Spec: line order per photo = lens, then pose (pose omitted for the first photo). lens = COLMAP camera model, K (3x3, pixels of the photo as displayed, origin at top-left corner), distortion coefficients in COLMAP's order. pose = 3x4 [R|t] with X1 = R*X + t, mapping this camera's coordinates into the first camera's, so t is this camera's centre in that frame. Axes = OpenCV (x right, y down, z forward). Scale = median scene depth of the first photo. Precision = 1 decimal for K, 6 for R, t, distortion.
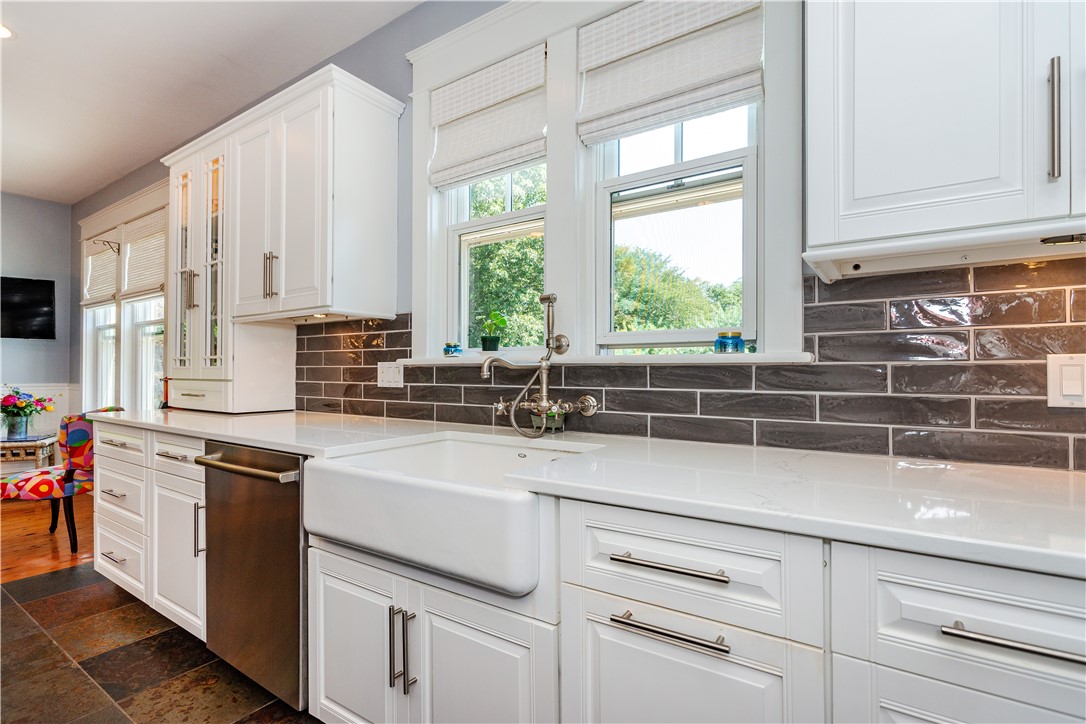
lens RADIAL K [[497.0, 0, 532.4], [0, 497.0, 368.2], [0, 0, 1]] dist [-0.002282, -0.000975]
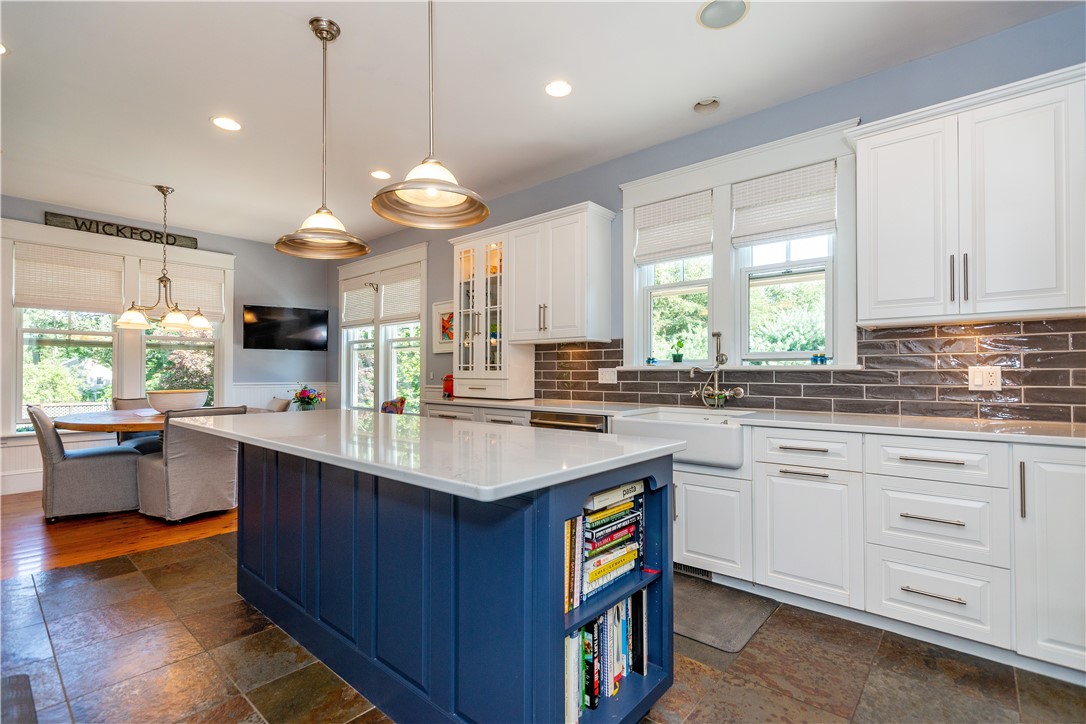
lens RADIAL K [[497.0, 0, 577.2], [0, 497.0, 366.2], [0, 0, 1]] dist [-0.002282, -0.000975]
pose [[0.999615, -0.000295, -0.027740, -0.370695], [0.000100, 0.999975, -0.007035, -0.008006], [0.027742, 0.007029, 0.999590, -0.724271]]
